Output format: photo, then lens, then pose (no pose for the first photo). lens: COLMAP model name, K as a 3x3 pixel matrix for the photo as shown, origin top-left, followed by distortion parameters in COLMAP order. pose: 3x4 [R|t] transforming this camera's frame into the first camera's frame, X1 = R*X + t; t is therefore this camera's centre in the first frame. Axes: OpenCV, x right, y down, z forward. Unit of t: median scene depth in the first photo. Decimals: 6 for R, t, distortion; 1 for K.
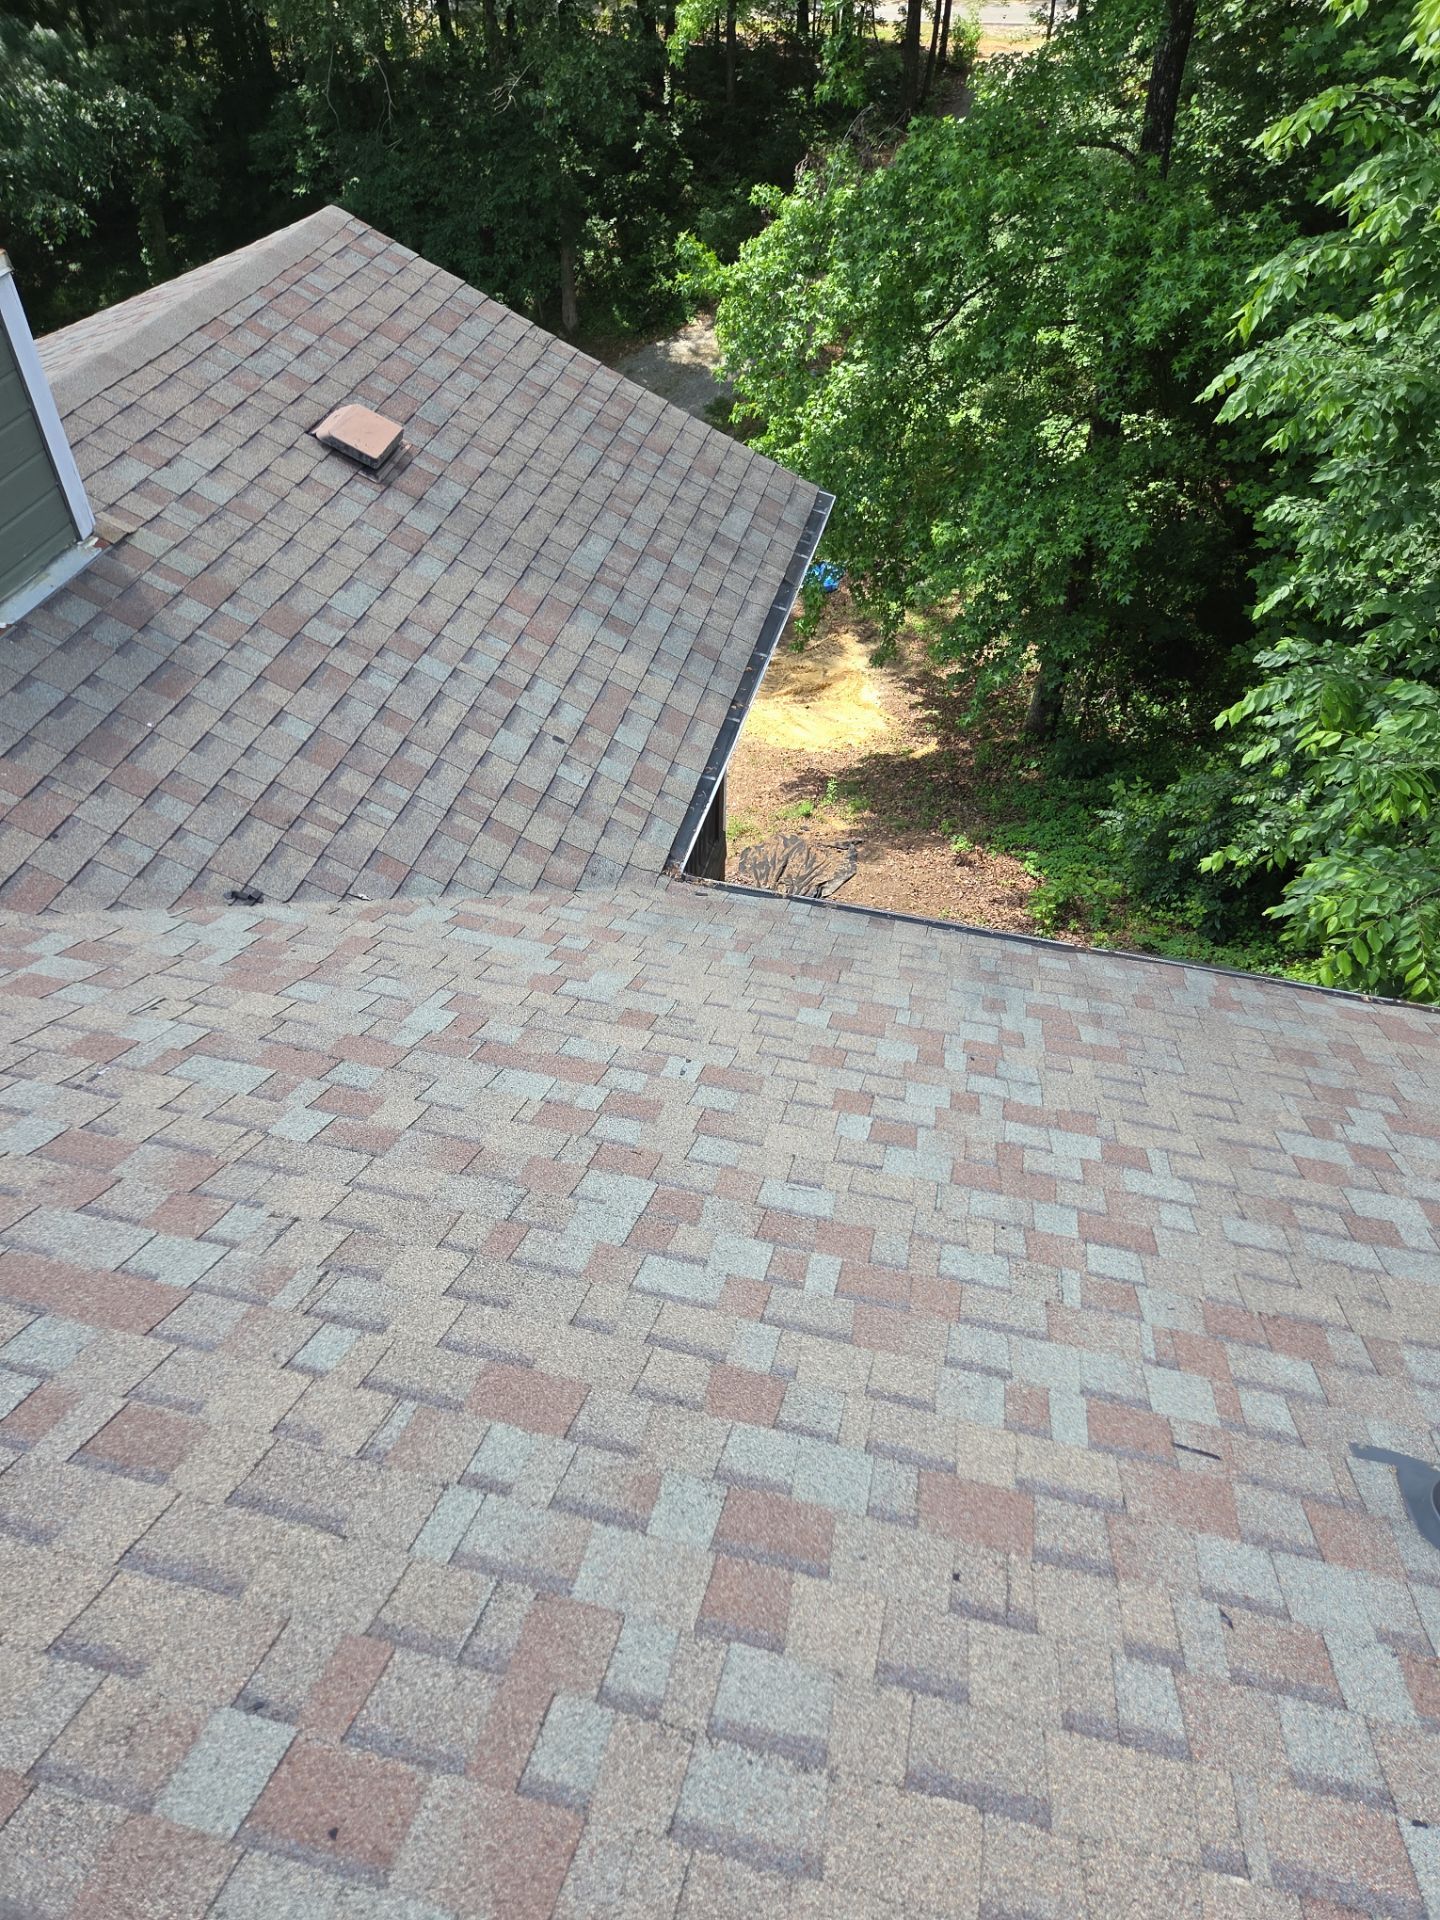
lens RADIAL K [[1382.4, 0, 720.0], [0, 1382.4, 960.0], [0, 0, 1]] dist [0.121074, -0.081648]
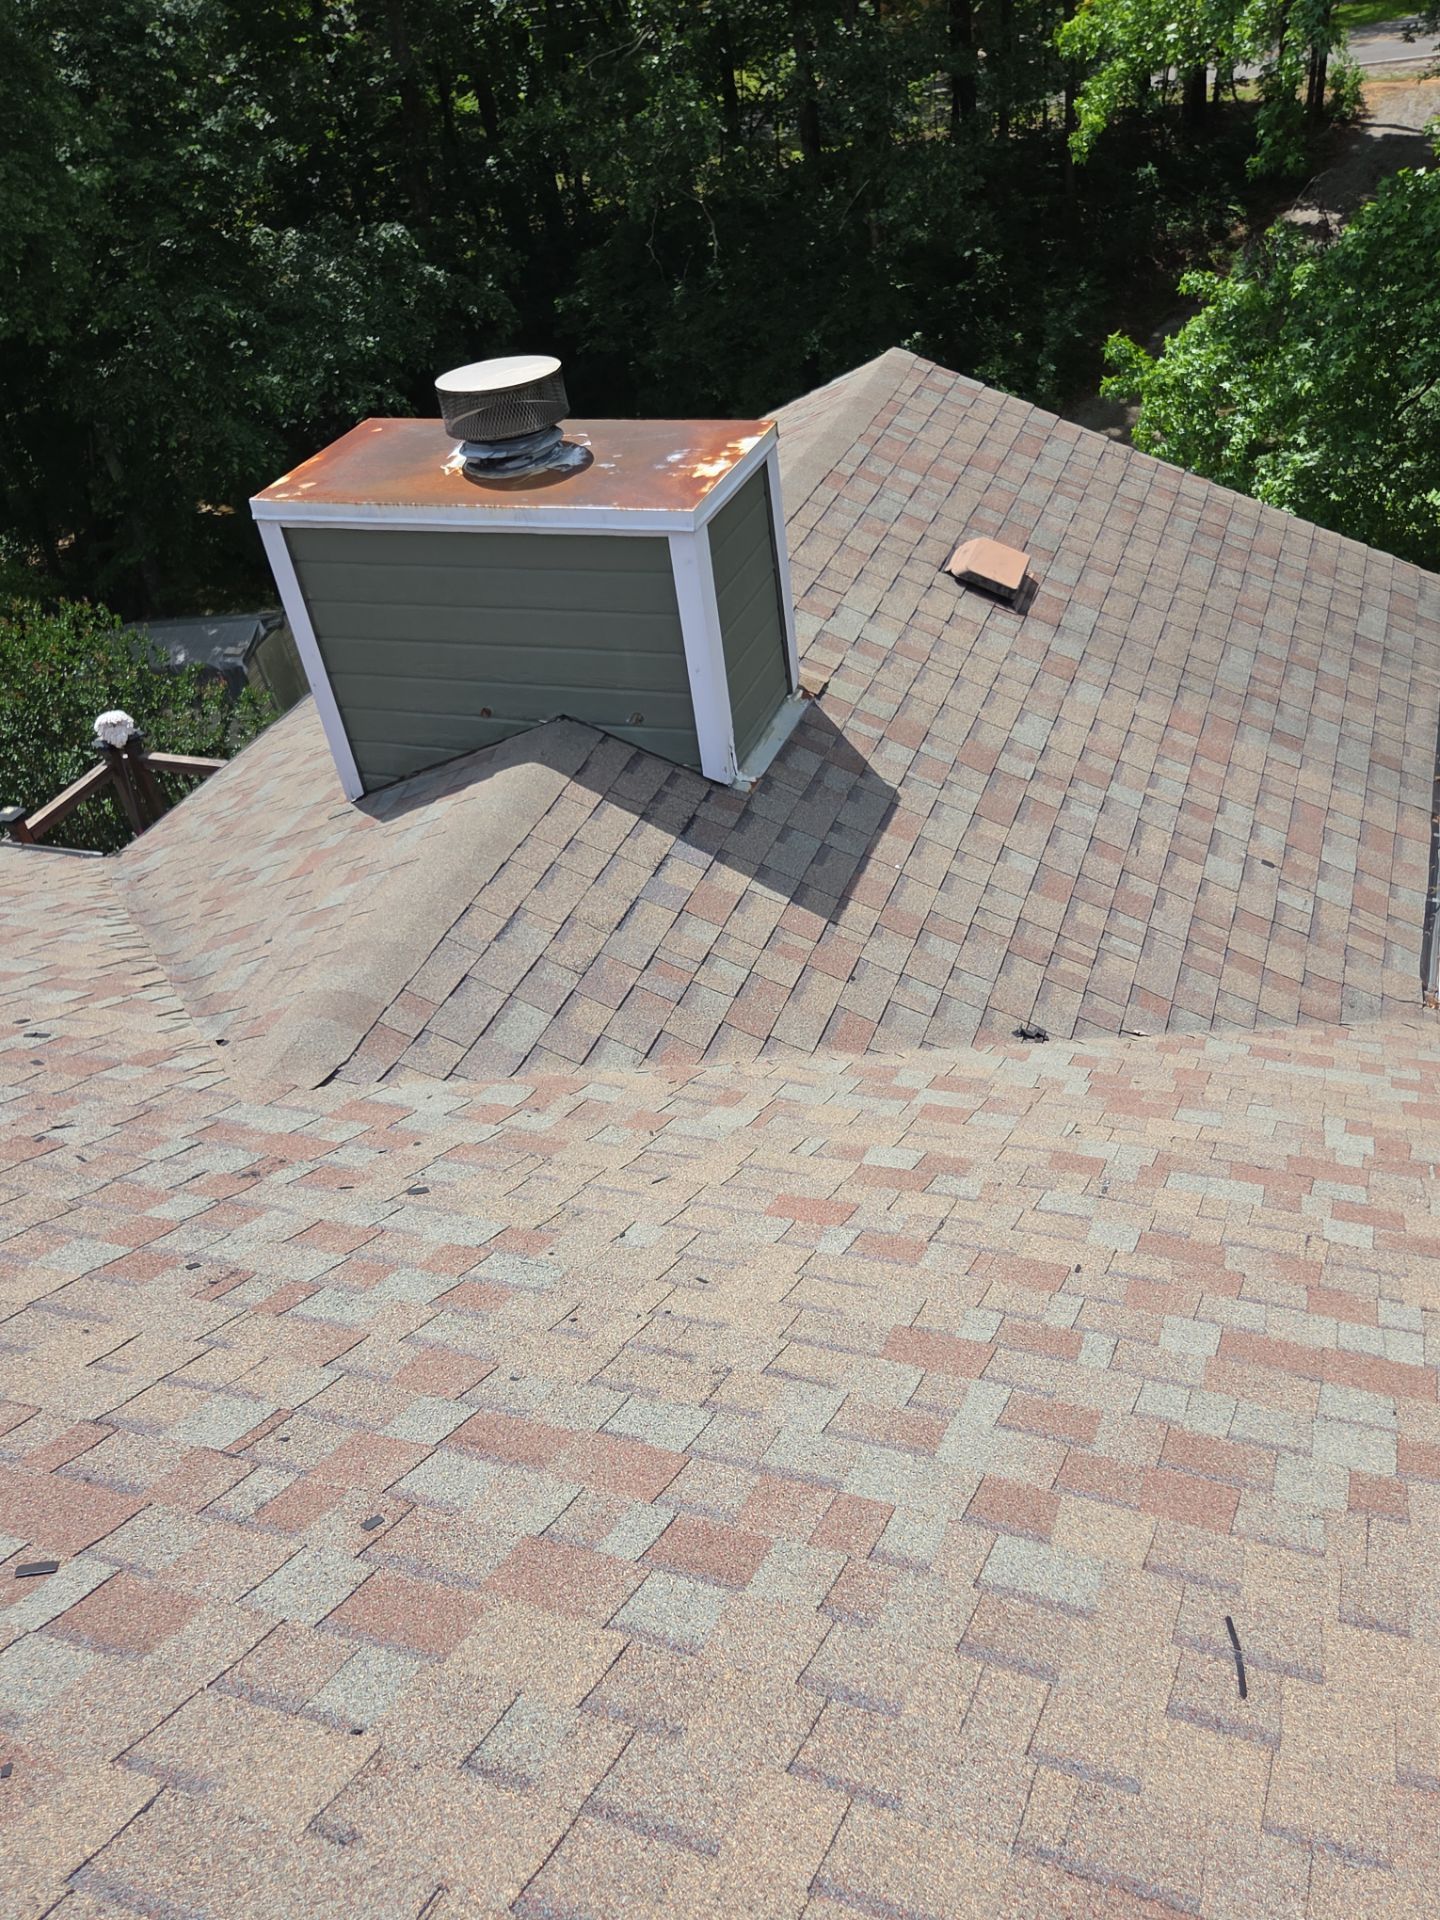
lens RADIAL K [[1791.7, 0, 720.0], [0, 1791.7, 960.0], [0, 0, 1]] dist [0.069906, -0.018868]
pose [[0.985039, -0.056799, -0.162703, -0.262593], [0.031939, 0.987937, -0.151524, 0.060952], [0.169347, 0.144060, 0.974971, -0.157584]]
